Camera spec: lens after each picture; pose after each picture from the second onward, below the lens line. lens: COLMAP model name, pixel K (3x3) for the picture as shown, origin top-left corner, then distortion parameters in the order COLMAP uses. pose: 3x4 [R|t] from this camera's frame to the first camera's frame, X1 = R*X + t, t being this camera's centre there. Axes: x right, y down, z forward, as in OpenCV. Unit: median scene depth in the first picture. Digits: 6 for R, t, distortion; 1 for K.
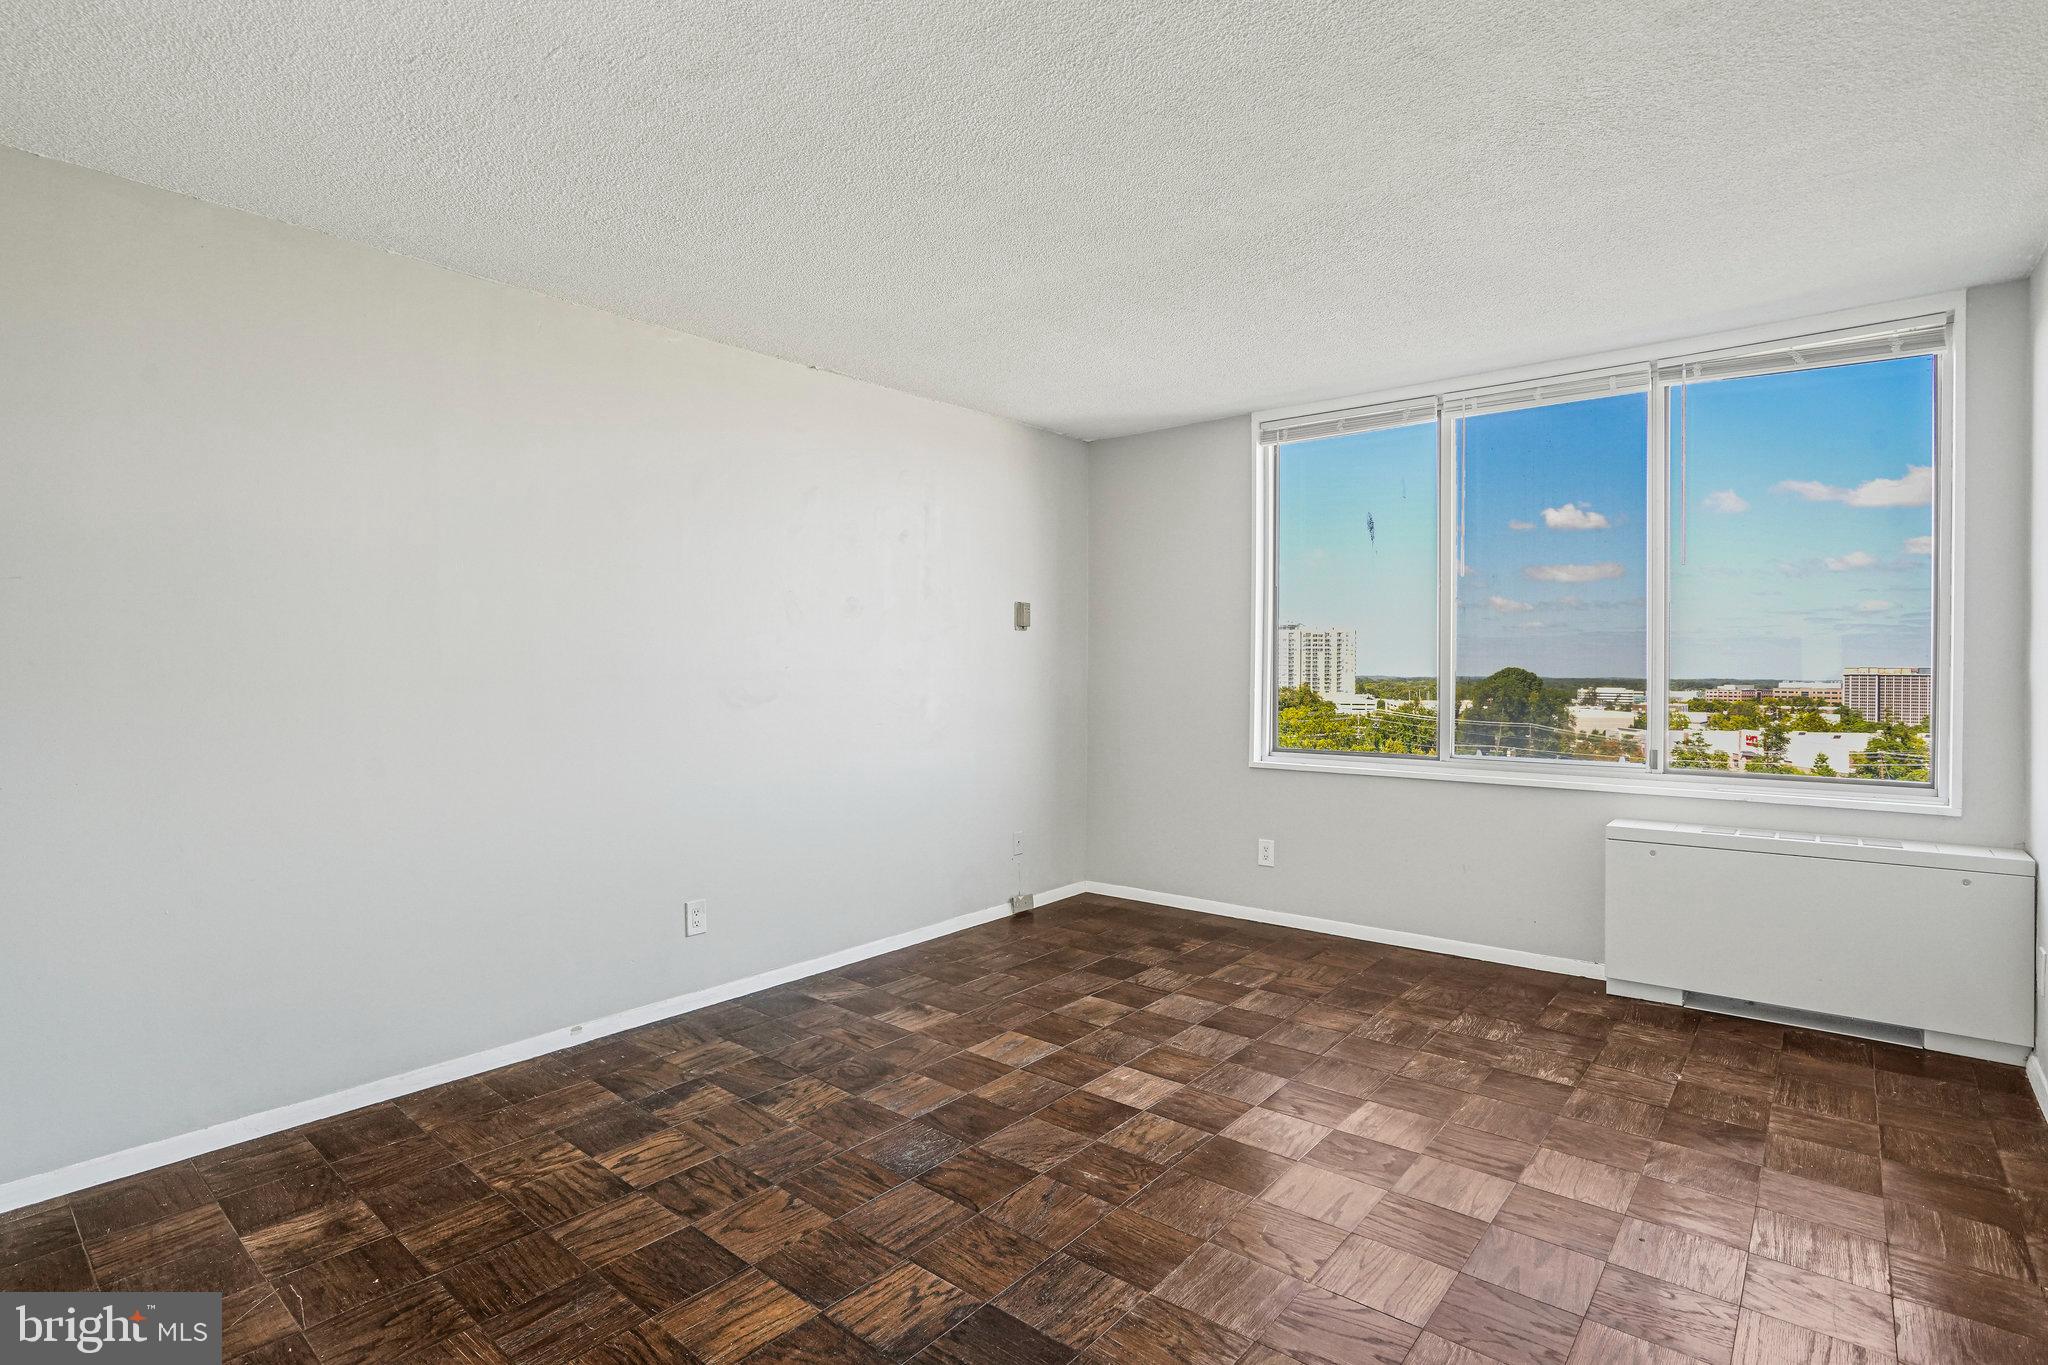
lens RADIAL K [[1008.3, 0, 1017.9], [0, 1008.3, 676.4], [0, 0, 1]] dist [-0.050584, 0.017276]
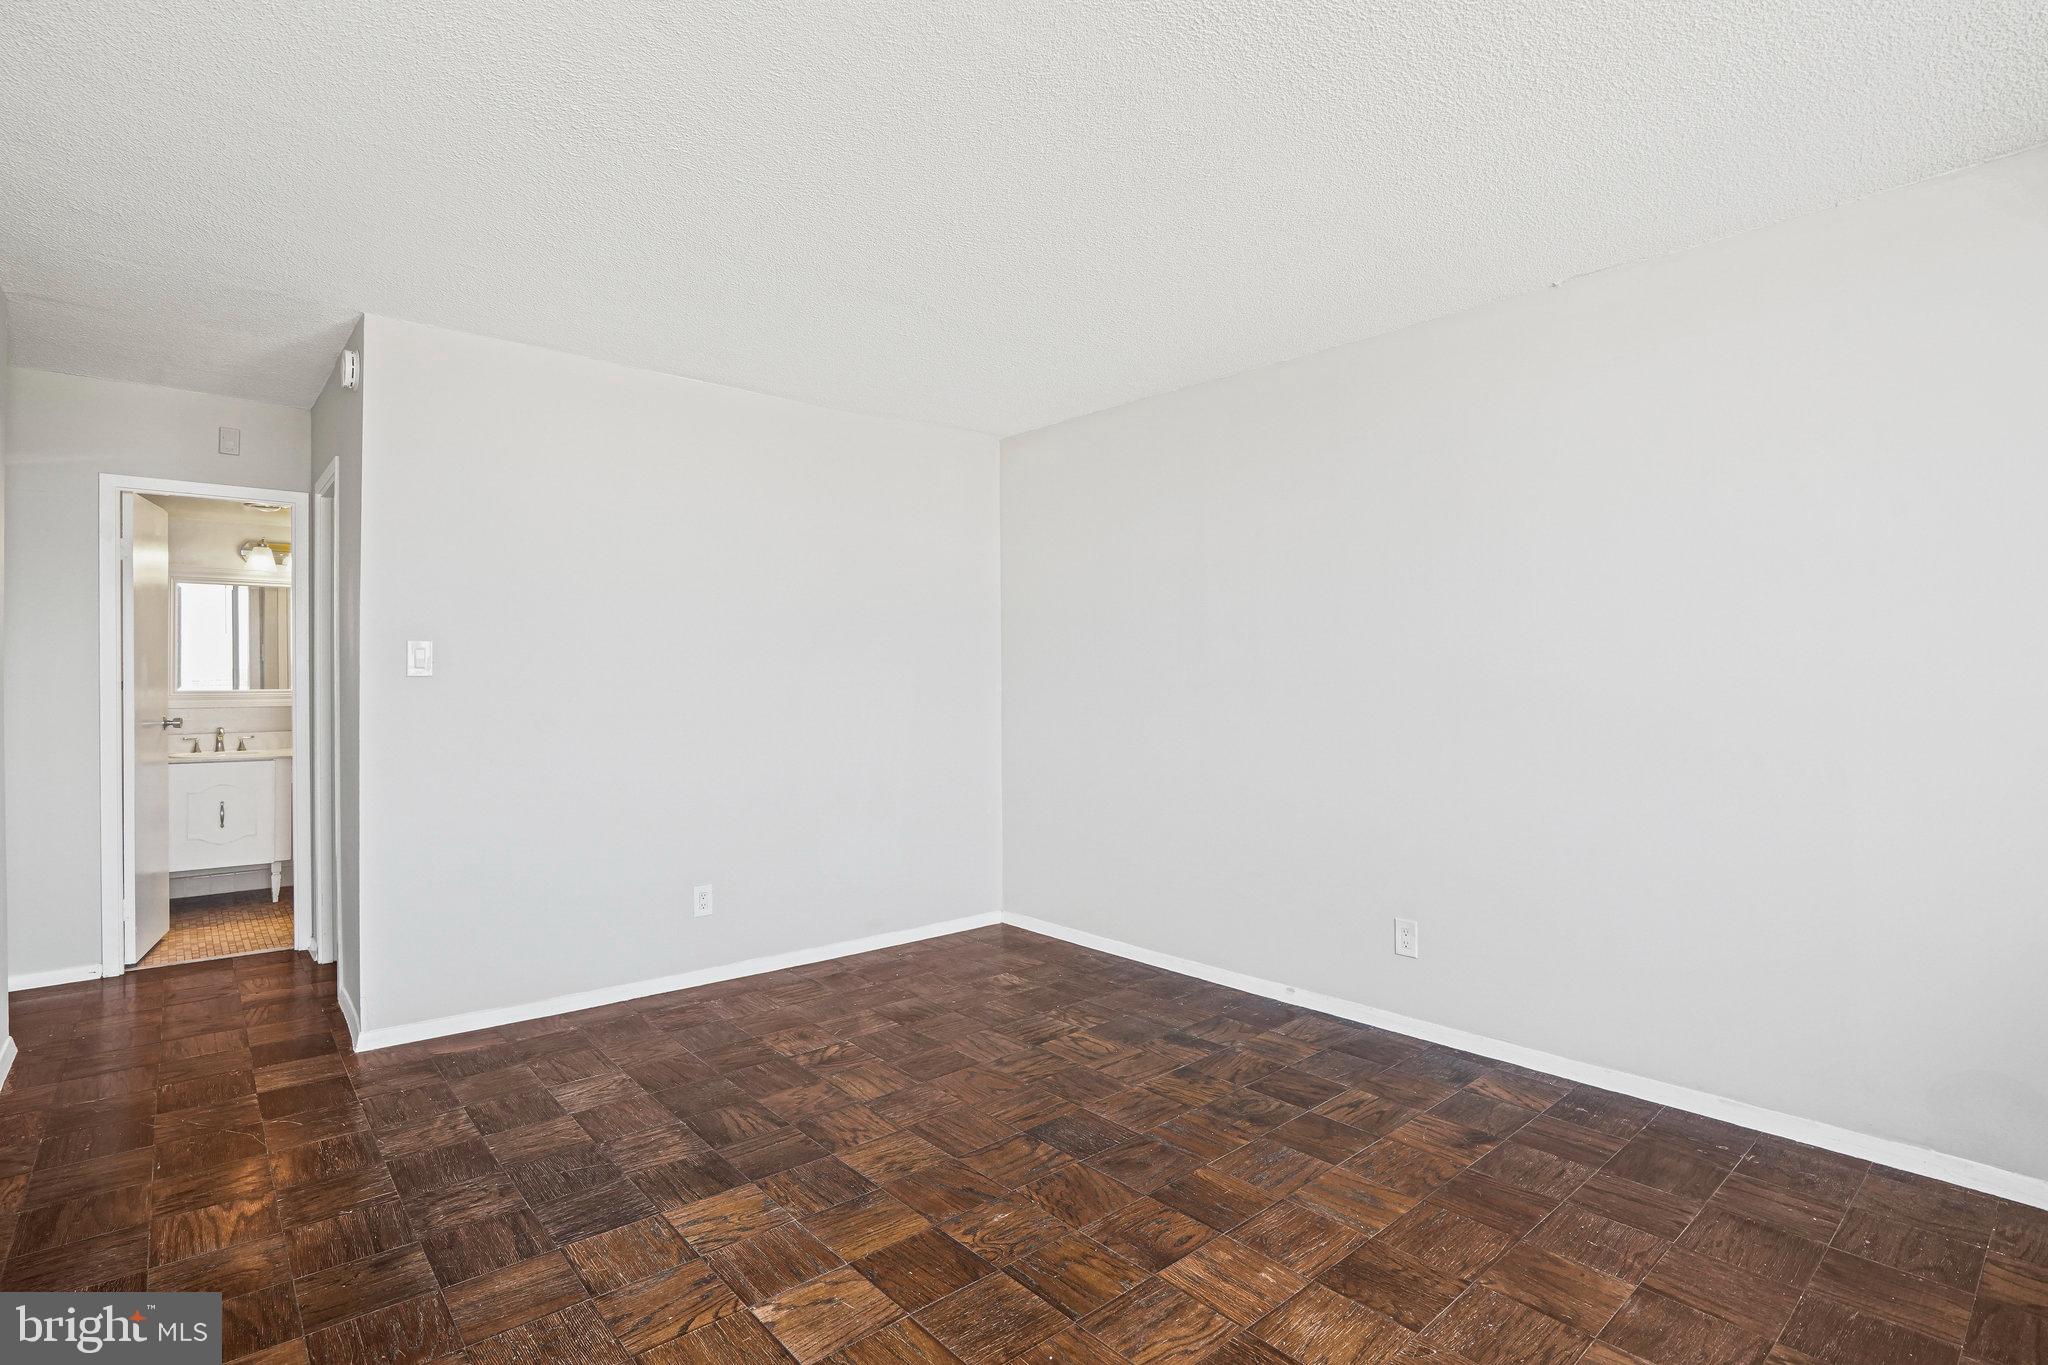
lens RADIAL K [[1008.3, 0, 1012.3], [0, 1008.3, 674.6], [0, 0, 1]] dist [-0.050584, 0.017276]
pose [[-0.168377, 0.000261, -0.985723, 0.707554], [-0.007894, 0.999968, 0.001613, -0.007421], [0.985691, 0.008053, -0.168369, 0.829933]]
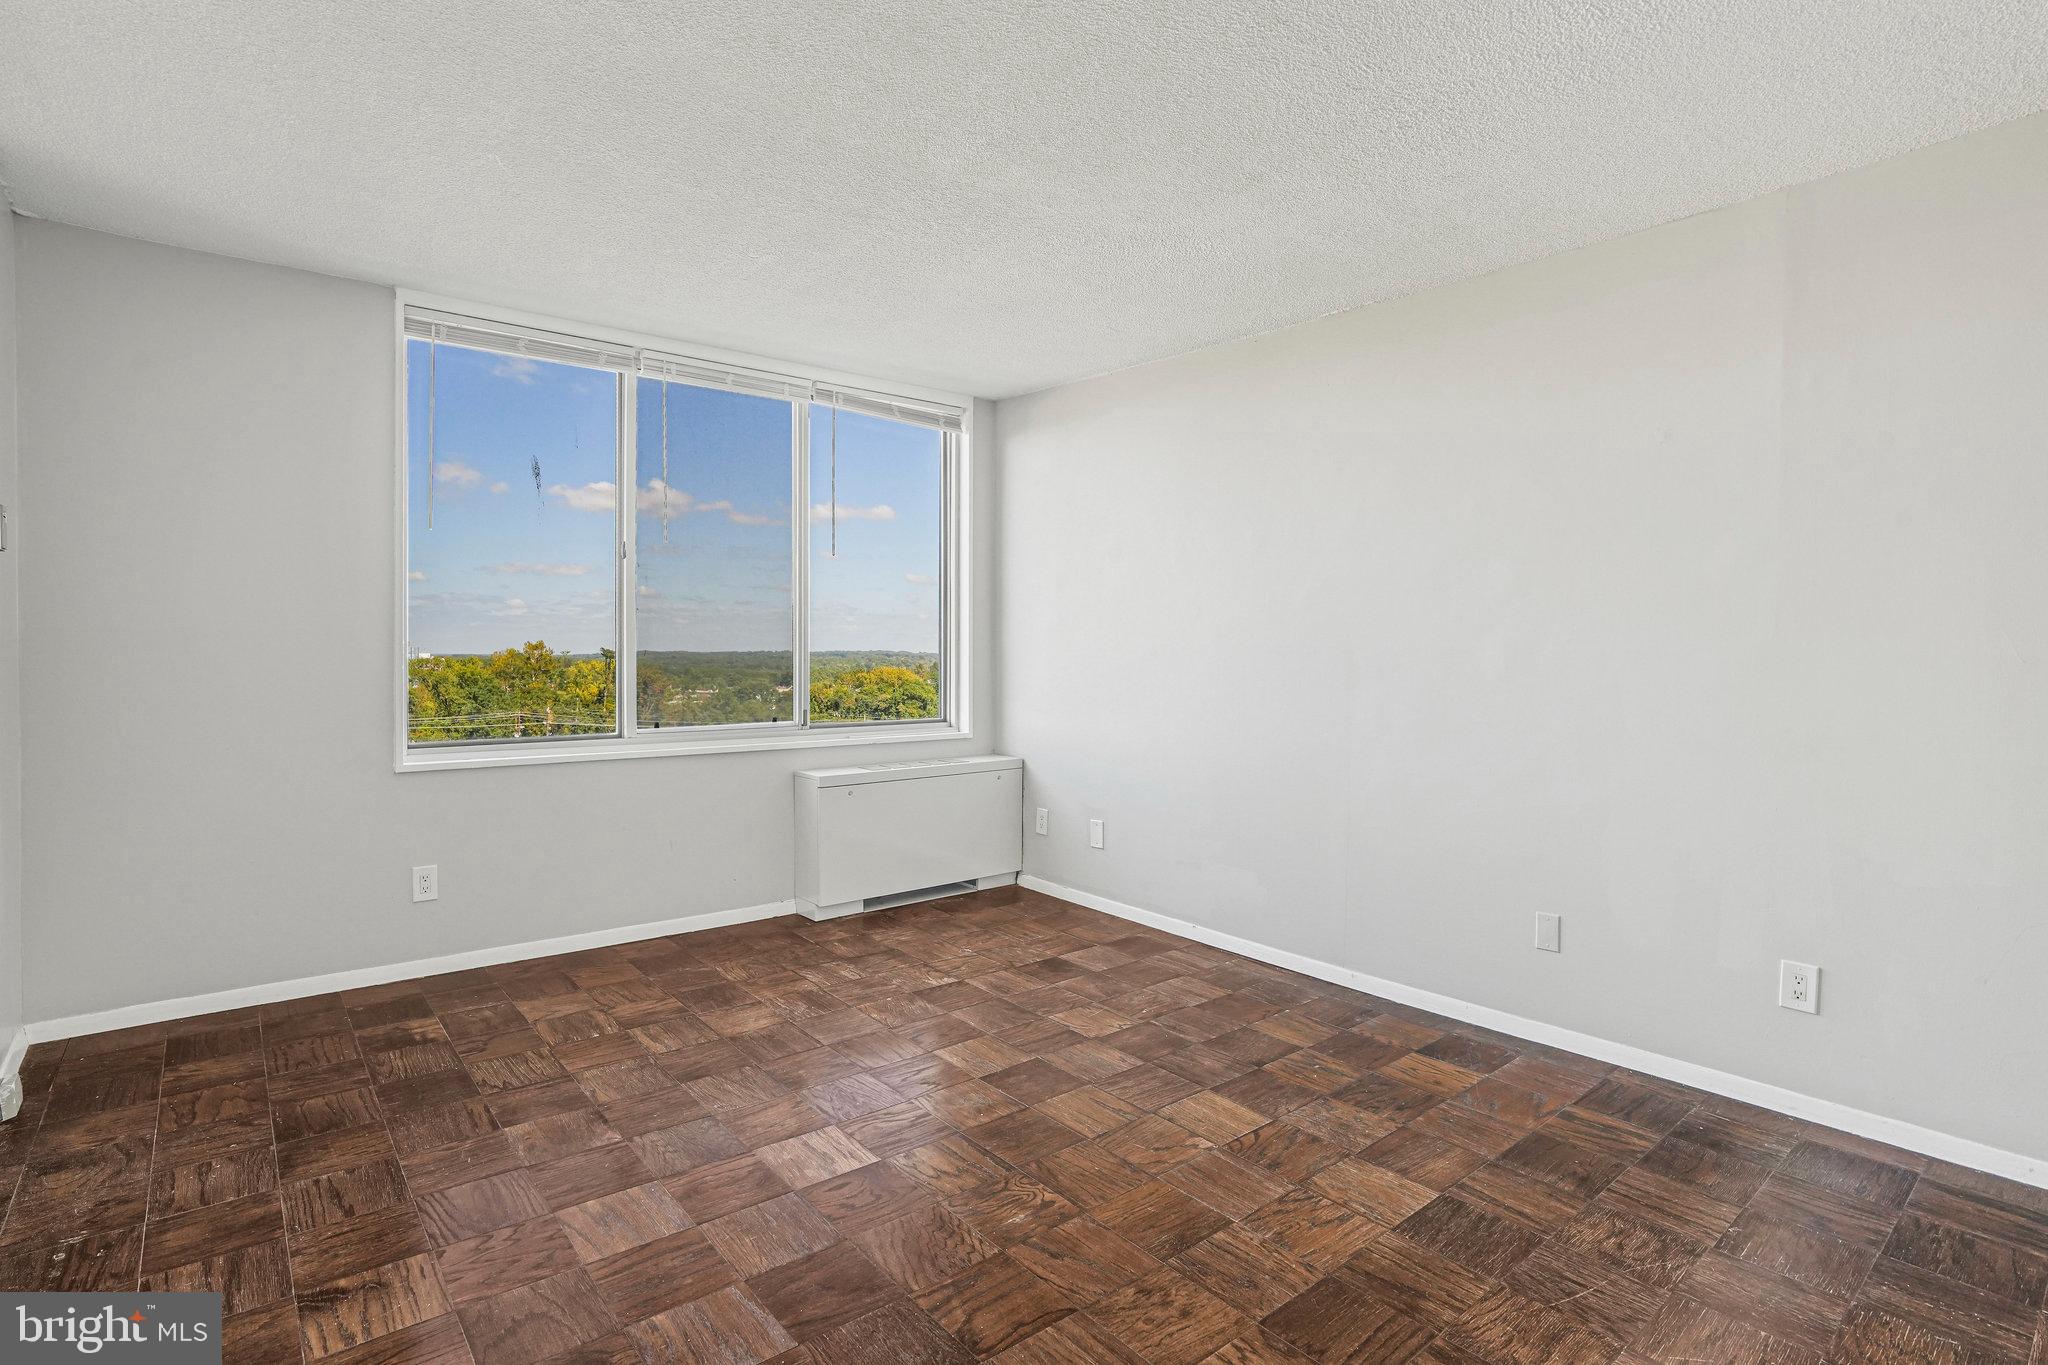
lens RADIAL K [[1008.3, 0, 1012.9], [0, 1008.3, 661.8], [0, 0, 1]] dist [-0.050584, 0.017276]
pose [[0.184366, -0.013819, 0.982760, -0.552181], [0.002297, 0.999904, 0.013629, 0.001616], [-0.982855, -0.000255, 0.184380, 0.601188]]
